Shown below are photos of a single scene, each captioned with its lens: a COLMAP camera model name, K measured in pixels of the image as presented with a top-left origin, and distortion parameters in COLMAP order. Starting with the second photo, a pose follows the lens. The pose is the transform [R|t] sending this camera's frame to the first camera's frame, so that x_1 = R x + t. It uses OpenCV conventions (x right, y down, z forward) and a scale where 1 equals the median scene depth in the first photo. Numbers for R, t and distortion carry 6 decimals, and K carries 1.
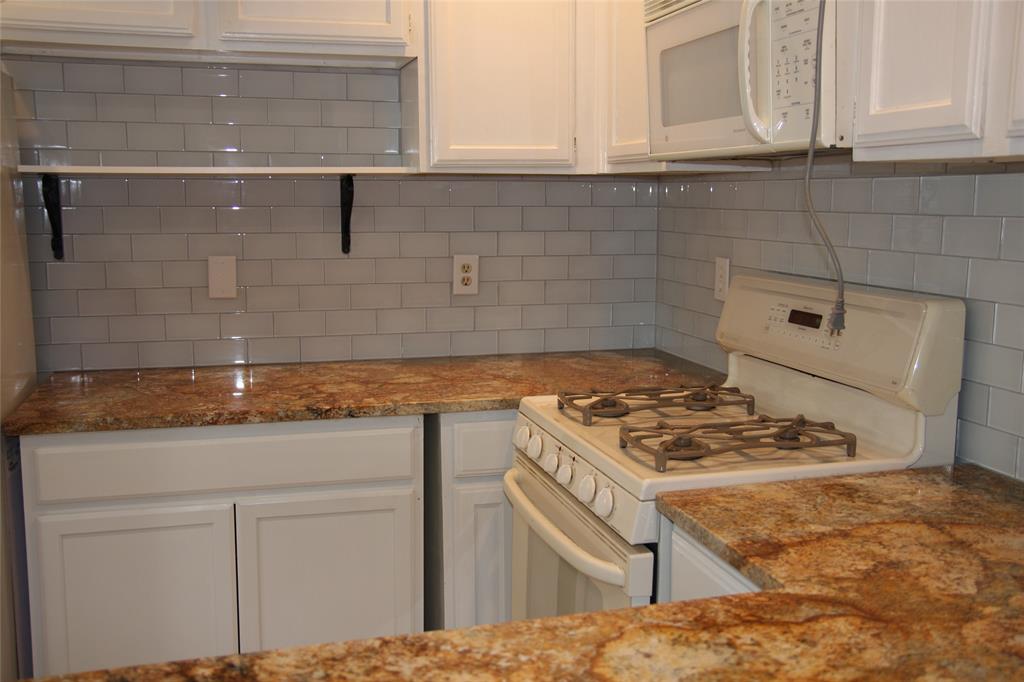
lens RADIAL K [[983.1, 0, 512.0], [0, 983.1, 341.0], [0, 0, 1]] dist [-0.012988, 0.002934]
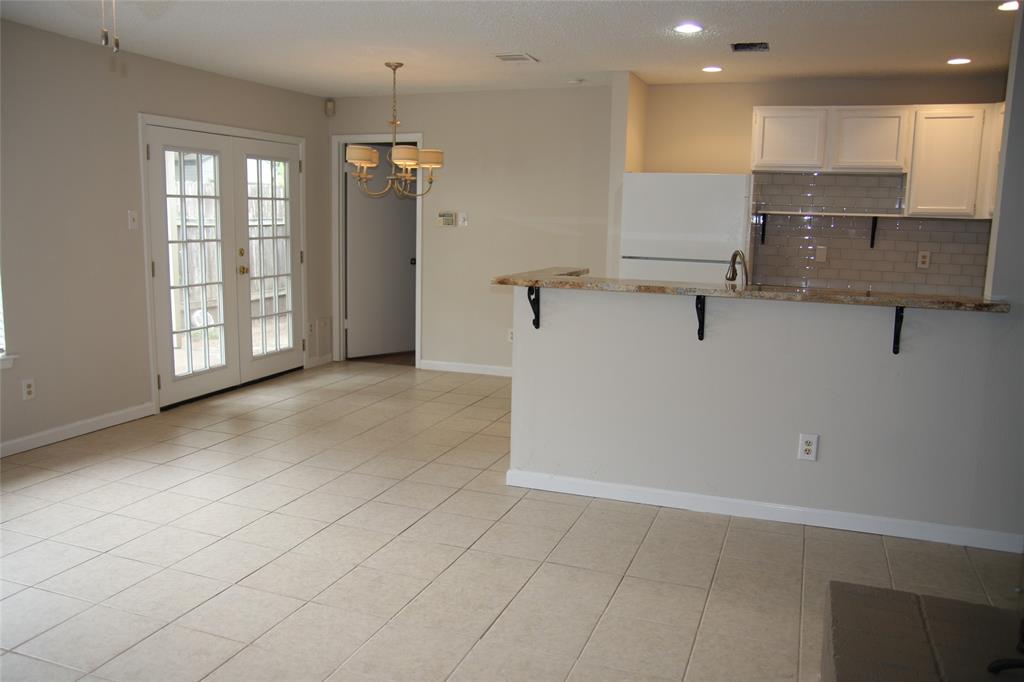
lens RADIAL K [[797.2, 0, 509.7], [0, 797.2, 346.0], [0, 0, 1]] dist [-0.136323, 0.133498]
pose [[0.808966, 0.110241, -0.577426, 0.302003], [-0.106469, 0.993490, 0.040514, 0.208498], [0.578134, 0.028703, 0.815437, -1.344229]]
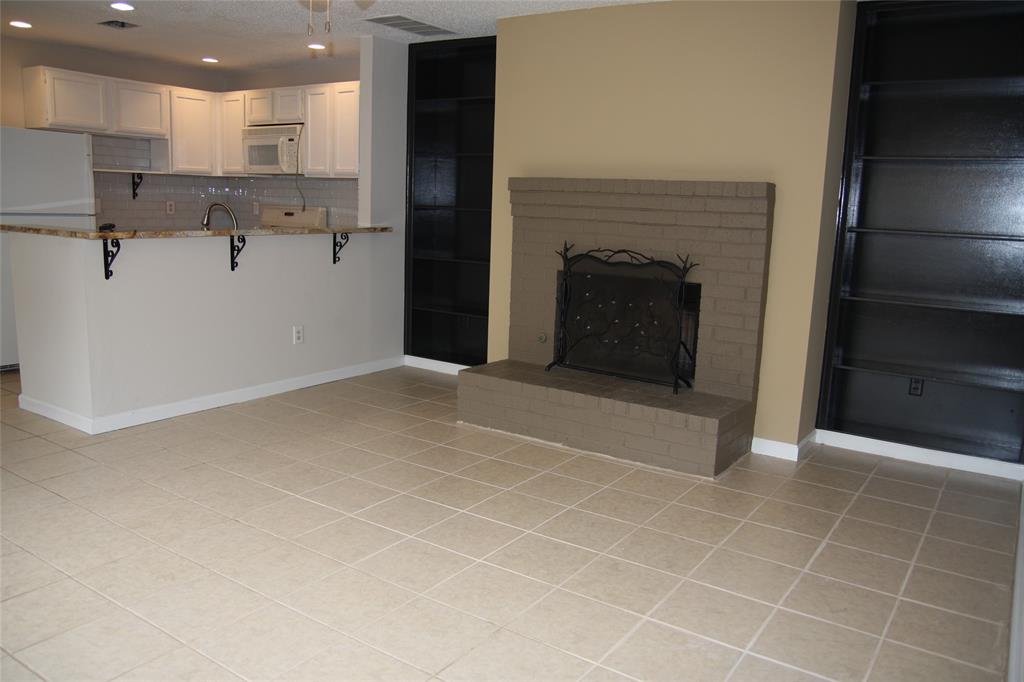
lens RADIAL K [[797.2, 0, 509.7], [0, 797.2, 346.0], [0, 0, 1]] dist [-0.136323, 0.133498]
pose [[0.761293, -0.087161, 0.642523, -1.013062], [0.058075, 0.996107, 0.066316, 0.316091], [-0.645802, -0.013171, 0.763391, -1.844439]]
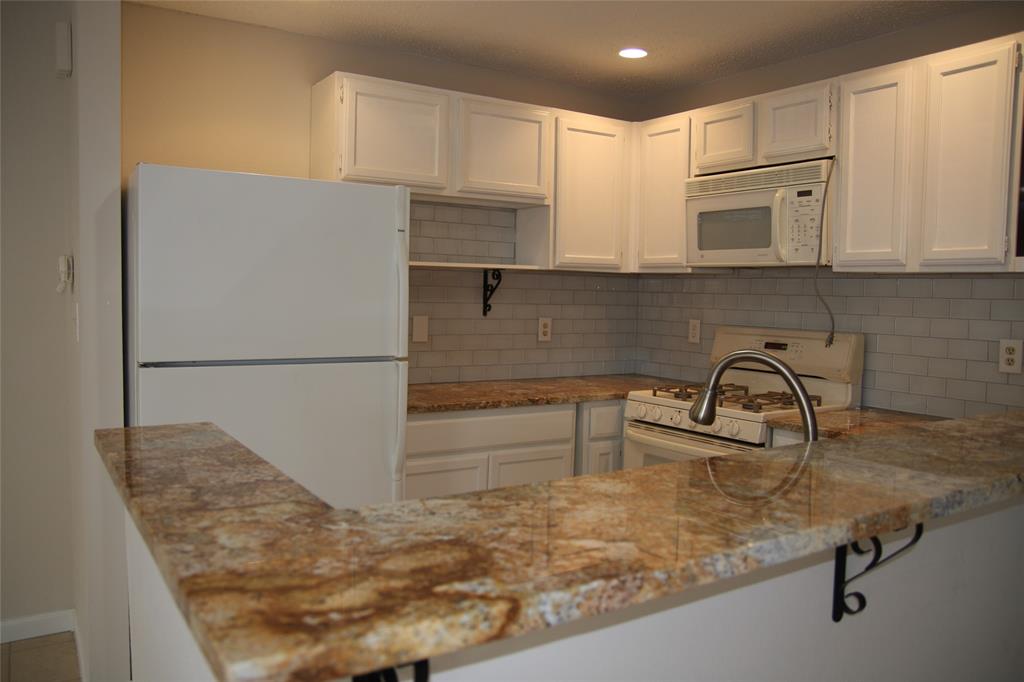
lens RADIAL K [[797.2, 0, 509.7], [0, 797.2, 346.0], [0, 0, 1]] dist [-0.136323, 0.133498]
pose [[0.955107, -0.002669, 0.296249, -0.622757], [0.025202, 0.997067, -0.072269, 0.070832], [-0.295187, 0.076491, 0.952373, -0.344065]]
